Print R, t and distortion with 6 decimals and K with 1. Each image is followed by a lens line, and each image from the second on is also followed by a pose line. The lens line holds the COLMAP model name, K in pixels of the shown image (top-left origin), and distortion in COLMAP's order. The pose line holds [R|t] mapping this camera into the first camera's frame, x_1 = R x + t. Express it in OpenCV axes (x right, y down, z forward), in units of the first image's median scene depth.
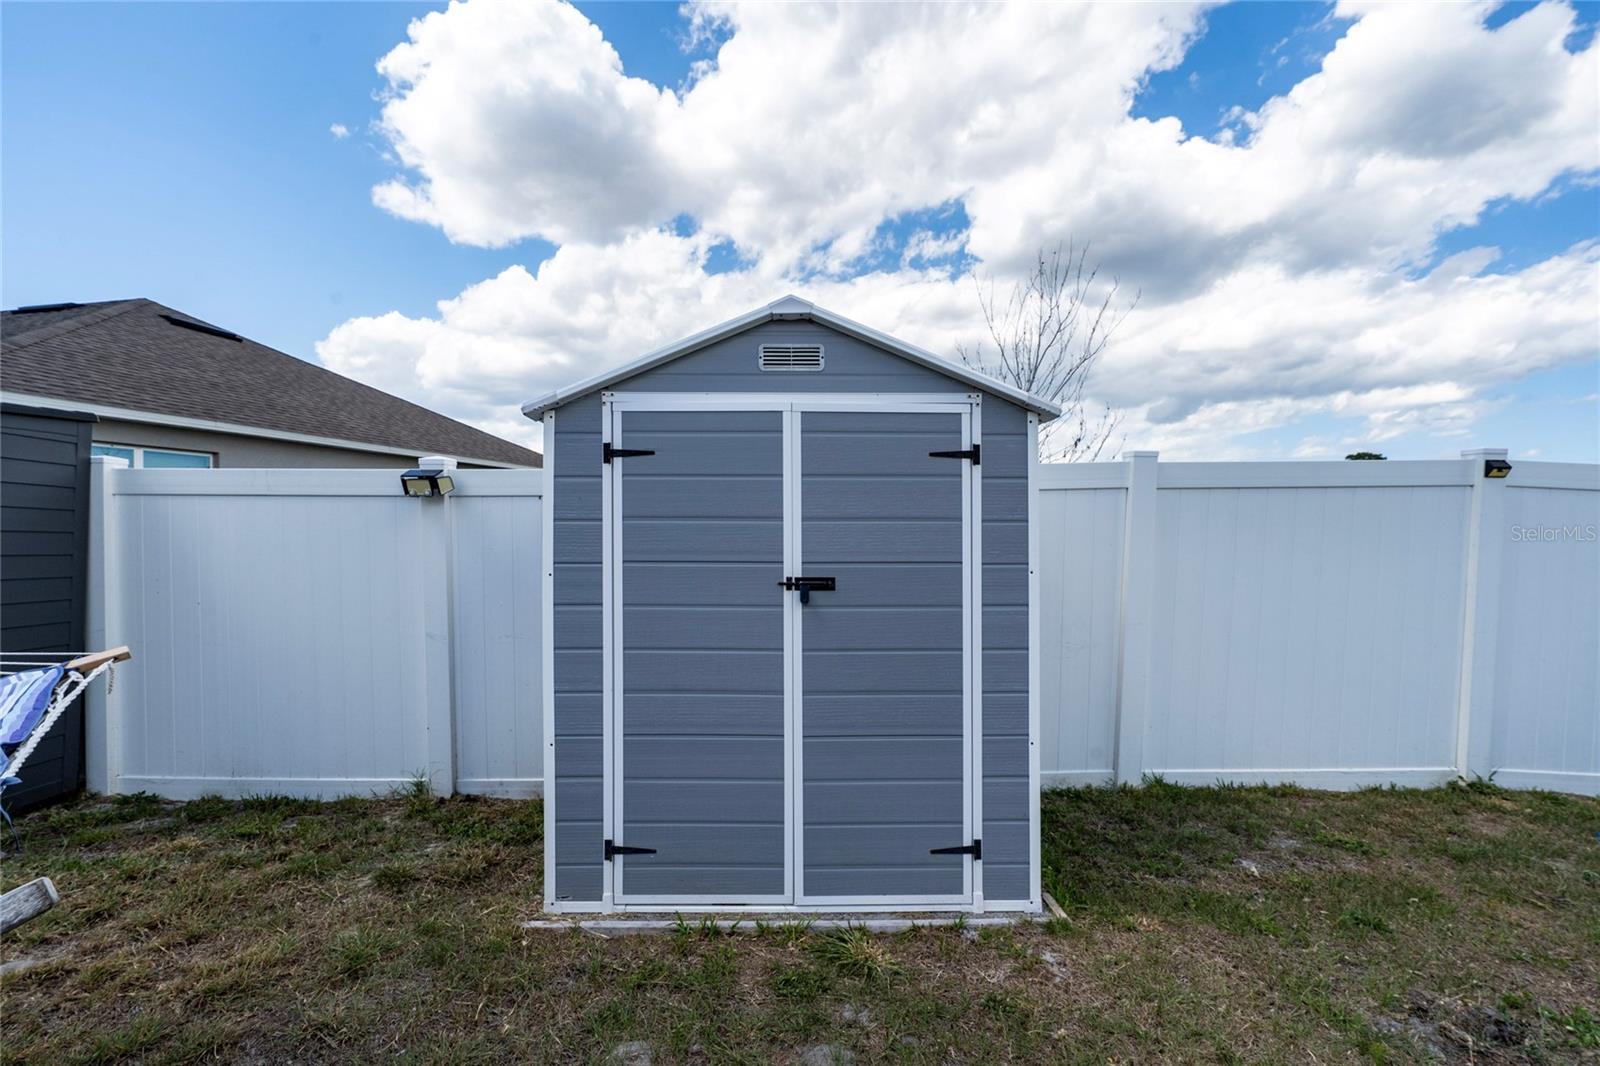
lens RADIAL K [[717.6, 0, 807.8], [0, 717.6, 529.3], [0, 0, 1]] dist [-0.001550, -0.000358]
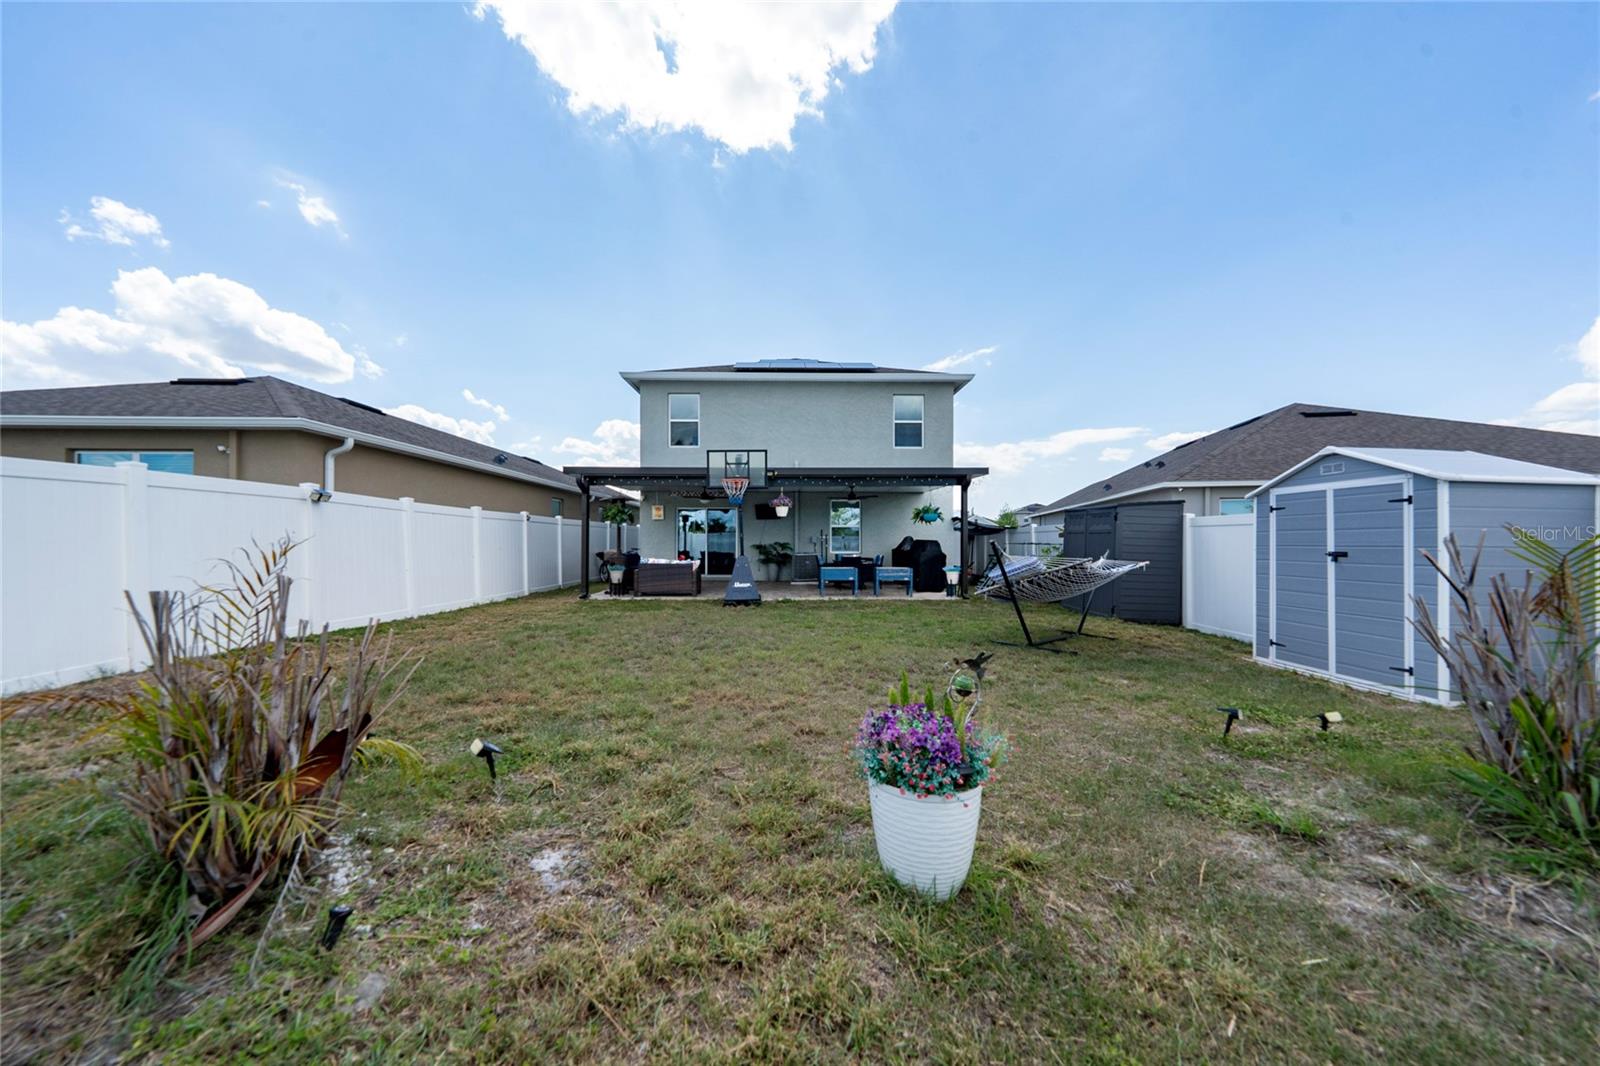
lens RADIAL K [[550.8, 0, 797.3], [0, 550.8, 540.3], [0, 0, 1]] dist [0.000026, 0.000003]
pose [[0.012500, -0.006122, -0.999903, 2.028979], [-0.003162, 0.999976, -0.006162, 0.043508], [0.999917, 0.003238, 0.012481, -1.018347]]
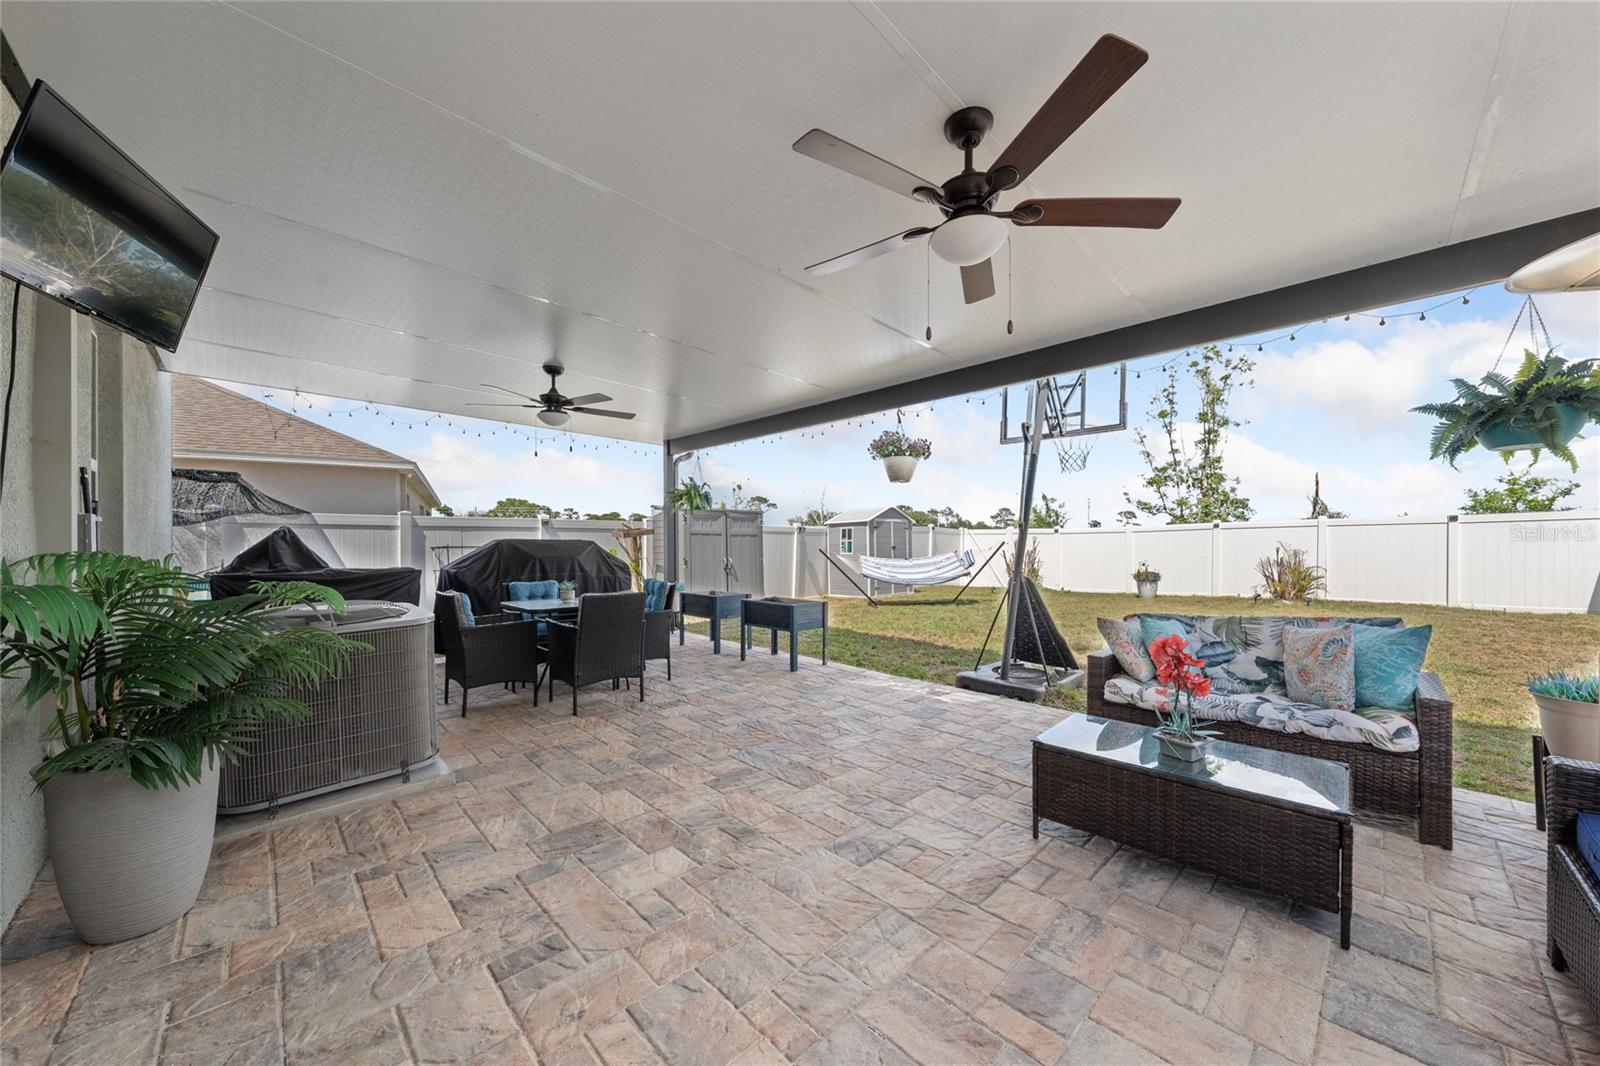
lens RADIAL K [[550.8, 0, 797.3], [0, 550.8, 540.3], [0, 0, 1]] dist [0.000026, 0.000003]
pose [[0.717834, -0.002853, 0.696208, -4.334407], [0.006260, 0.999978, -0.002356, 0.017398], [-0.696186, 0.006049, 0.717836, -2.125982]]
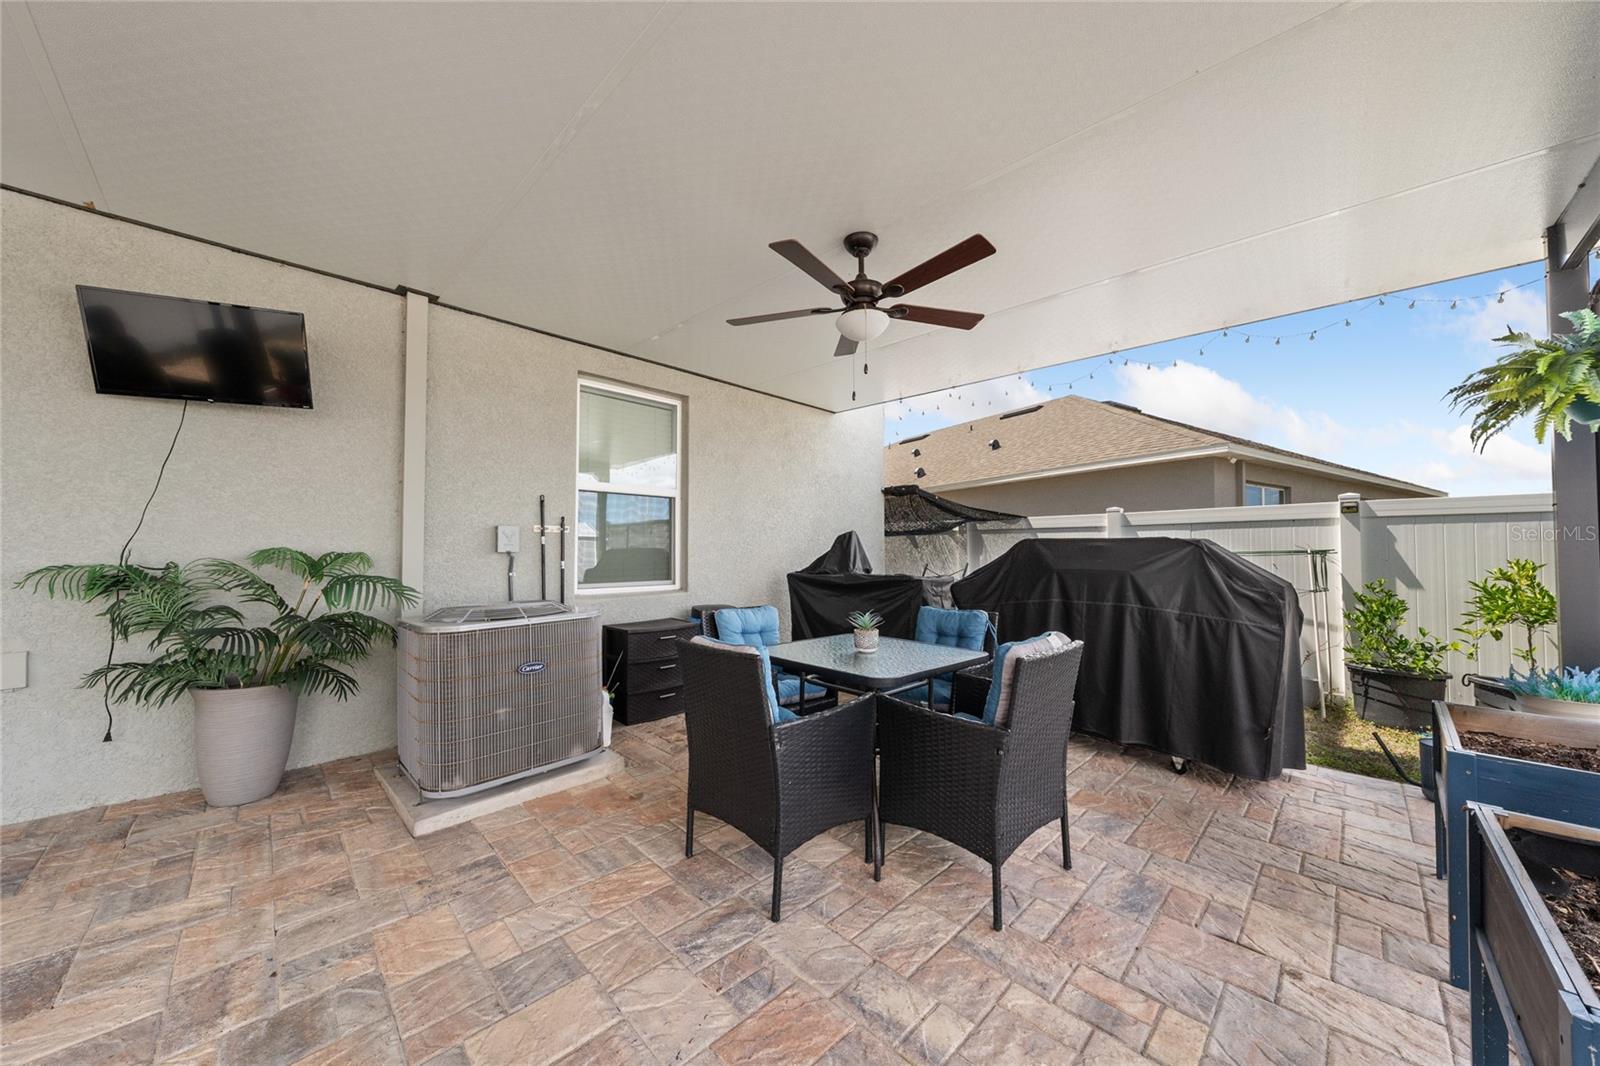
lens RADIAL K [[562.4, 0, 810.5], [0, 562.4, 533.7], [0, 0, 1]] dist [-0.000039, -0.000015]
pose [[0.713041, -0.028628, -0.700537, -3.187891], [0.000186, 0.999174, -0.040644, 0.040985], [0.701122, 0.028850, 0.712458, -1.247387]]
